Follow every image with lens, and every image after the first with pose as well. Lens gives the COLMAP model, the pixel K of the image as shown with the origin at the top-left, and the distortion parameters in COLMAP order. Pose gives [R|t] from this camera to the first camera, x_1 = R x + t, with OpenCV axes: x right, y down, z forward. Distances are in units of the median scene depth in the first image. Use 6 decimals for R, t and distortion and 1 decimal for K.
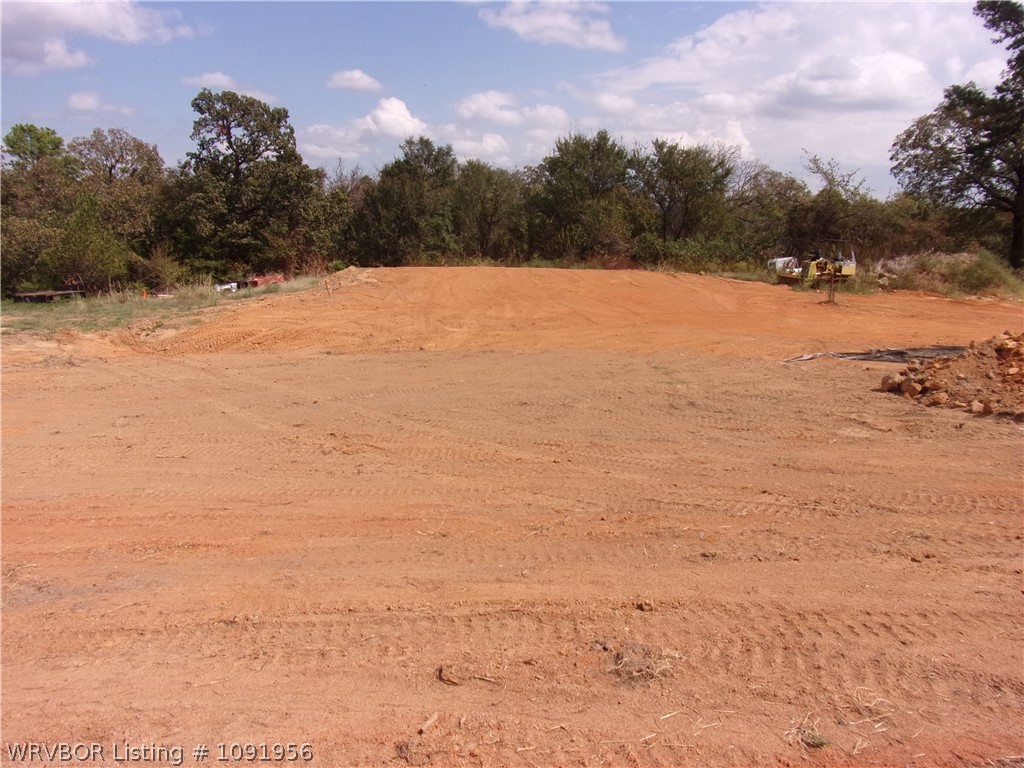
lens RADIAL K [[761.6, 0, 509.5], [0, 761.6, 381.2], [0, 0, 1]] dist [-0.007517, 0.002796]
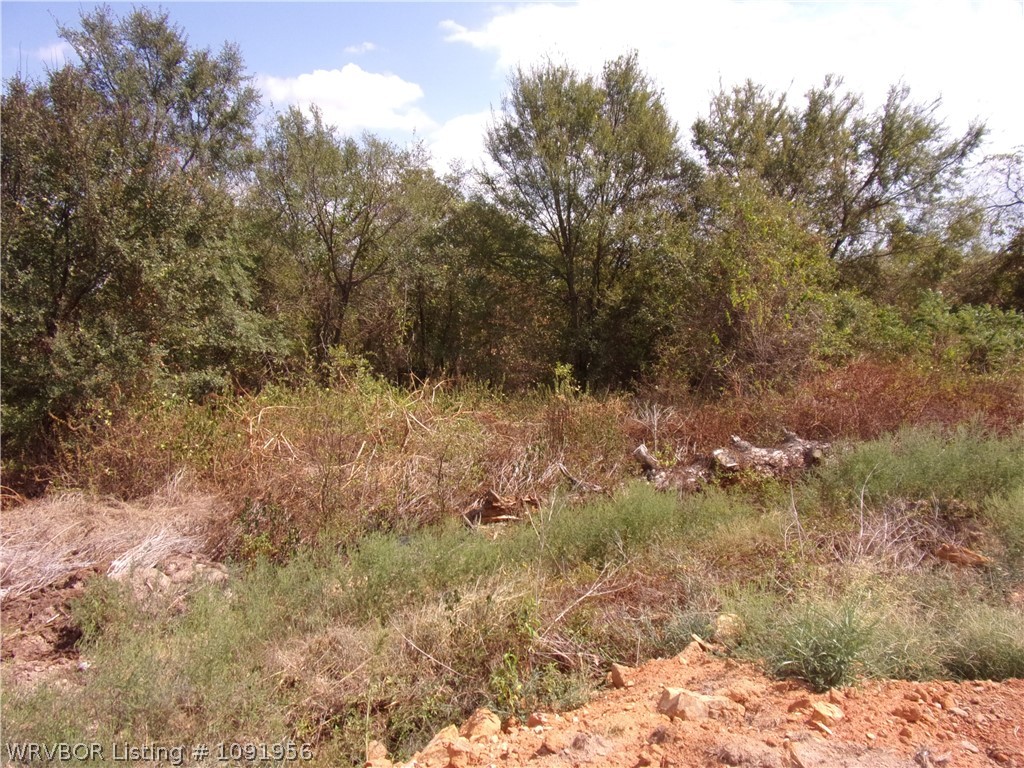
lens RADIAL K [[761.6, 0, 513.5], [0, 761.6, 387.6], [0, 0, 1]] dist [-0.007517, 0.002796]
pose [[0.944936, -0.053172, 0.322906, -0.085809], [0.083301, 0.993291, -0.080207, -0.137740], [-0.316475, 0.102689, 0.943026, 0.728306]]
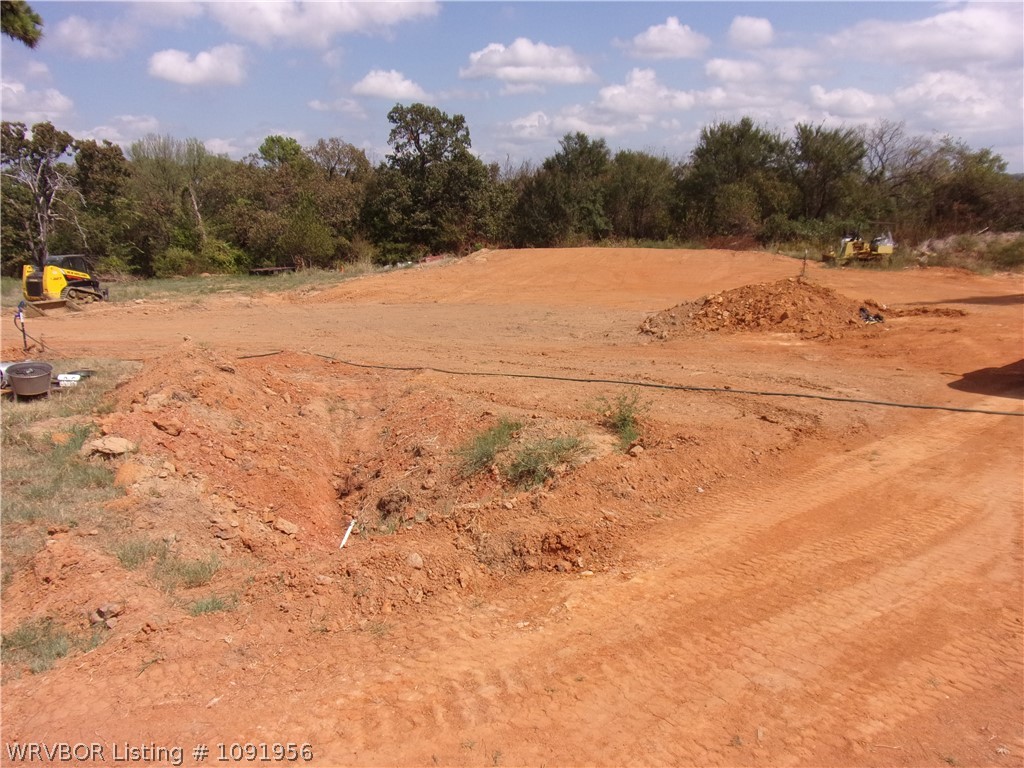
lens RADIAL K [[761.6, 0, 511.5], [0, 761.6, 383.7], [0, 0, 1]] dist [-0.007517, 0.002796]
pose [[0.959848, 0.042758, -0.277243, 0.130894], [-0.034328, 0.998791, 0.035192, 0.018486], [0.278413, -0.024262, 0.960155, -0.137807]]
